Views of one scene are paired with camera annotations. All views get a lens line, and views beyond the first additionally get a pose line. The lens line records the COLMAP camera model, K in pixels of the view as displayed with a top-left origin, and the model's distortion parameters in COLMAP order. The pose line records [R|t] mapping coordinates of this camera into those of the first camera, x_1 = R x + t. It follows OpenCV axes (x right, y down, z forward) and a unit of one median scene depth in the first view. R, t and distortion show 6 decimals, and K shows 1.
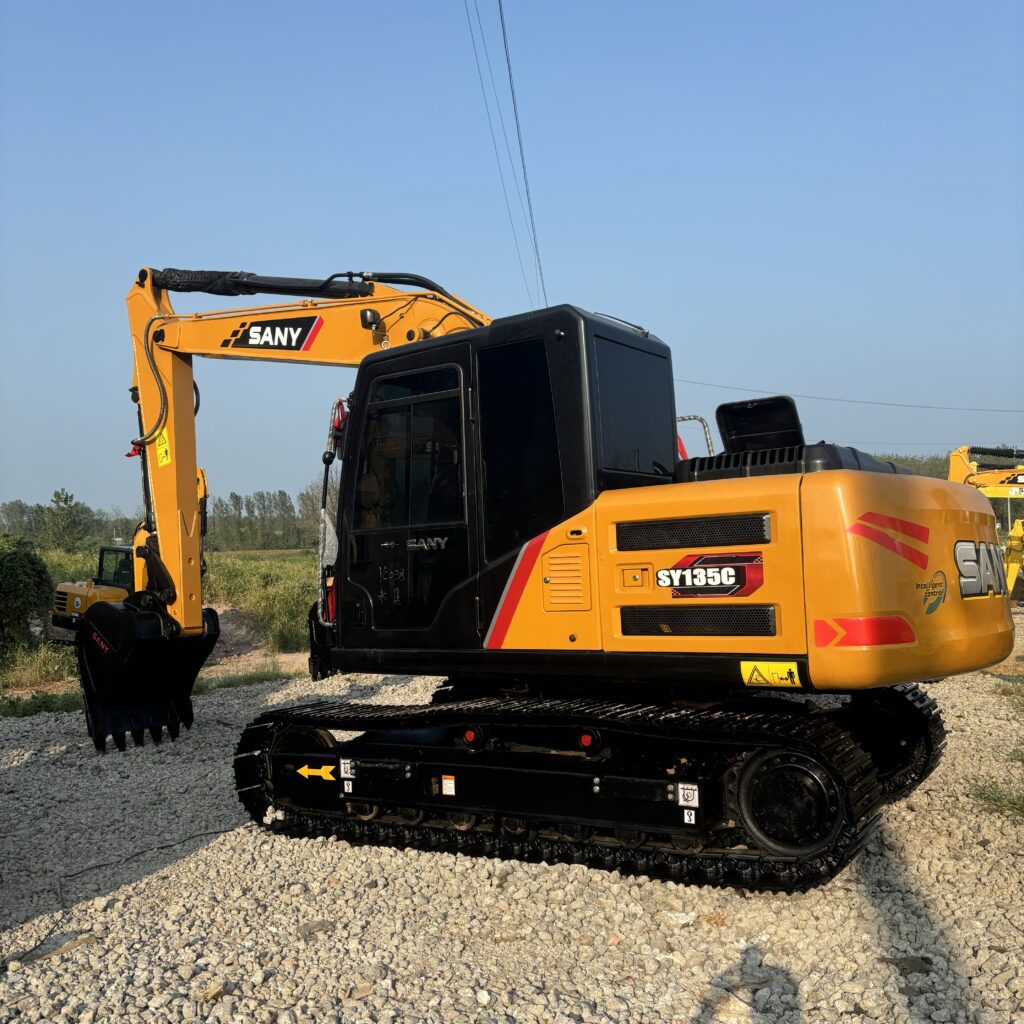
lens RADIAL K [[1051.7, 0, 511.5], [0, 1051.7, 507.4], [0, 0, 1]] dist [0.035069, -0.034673]
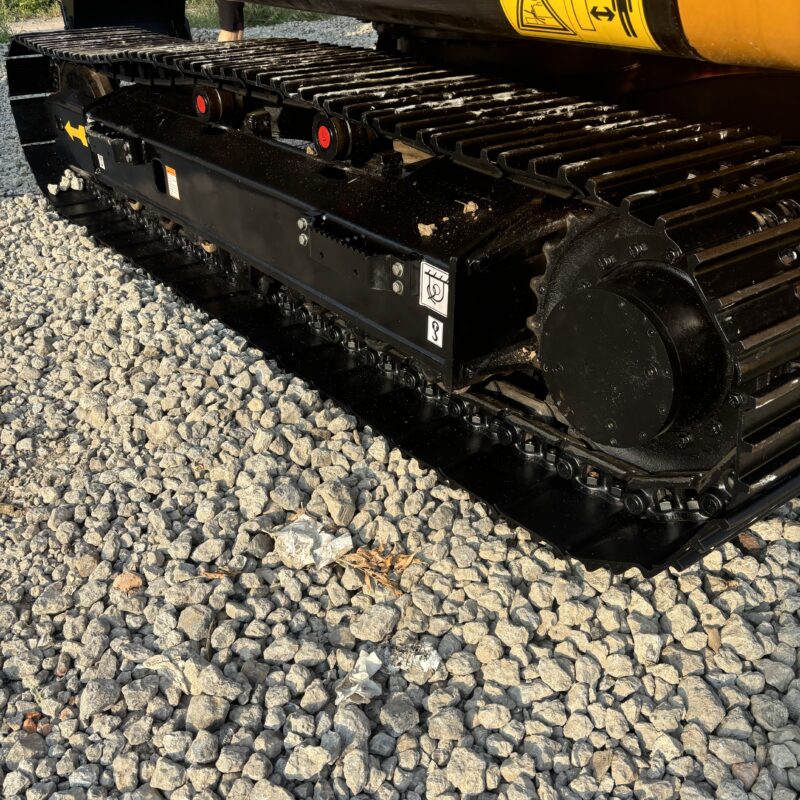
lens RADIAL K [[821.6, 0, 399.6], [0, 821.6, 396.4], [0, 0, 1]] dist [0.035069, -0.034673]
pose [[0.941228, 0.191120, -0.278501, 0.213116], [-0.007552, 0.836227, 0.548331, 0.094771], [0.337687, -0.514001, 0.788524, 0.562761]]
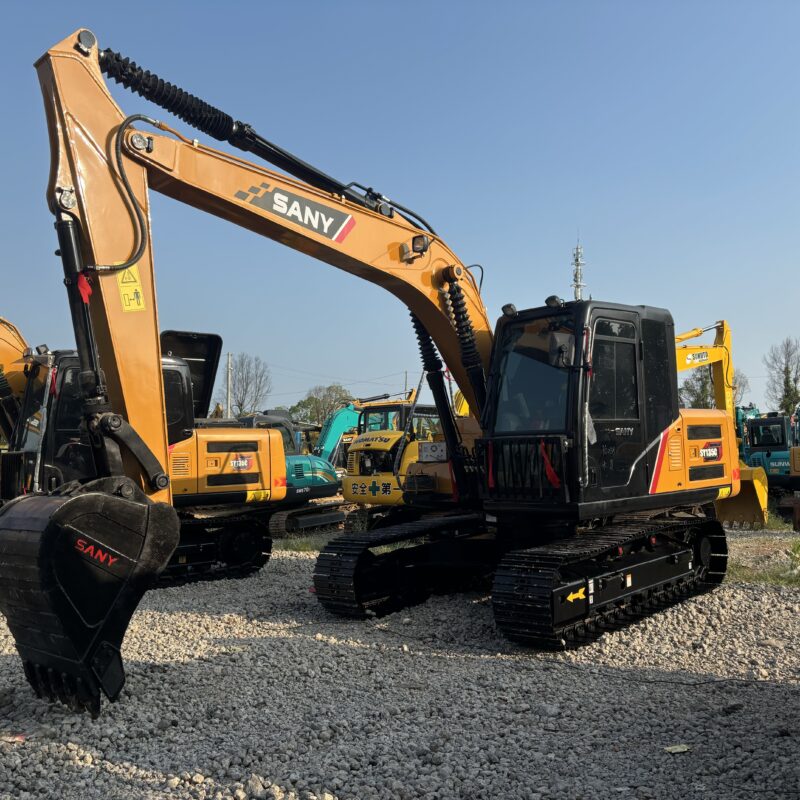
lens RADIAL K [[821.6, 0, 399.6], [0, 821.6, 396.4], [0, 0, 1]] dist [0.035069, -0.034673]
pose [[0.166839, 0.088616, 0.981994, -1.302684], [-0.039873, 0.995745, -0.083082, 0.093574], [-0.985178, -0.025294, 0.169662, 1.061508]]
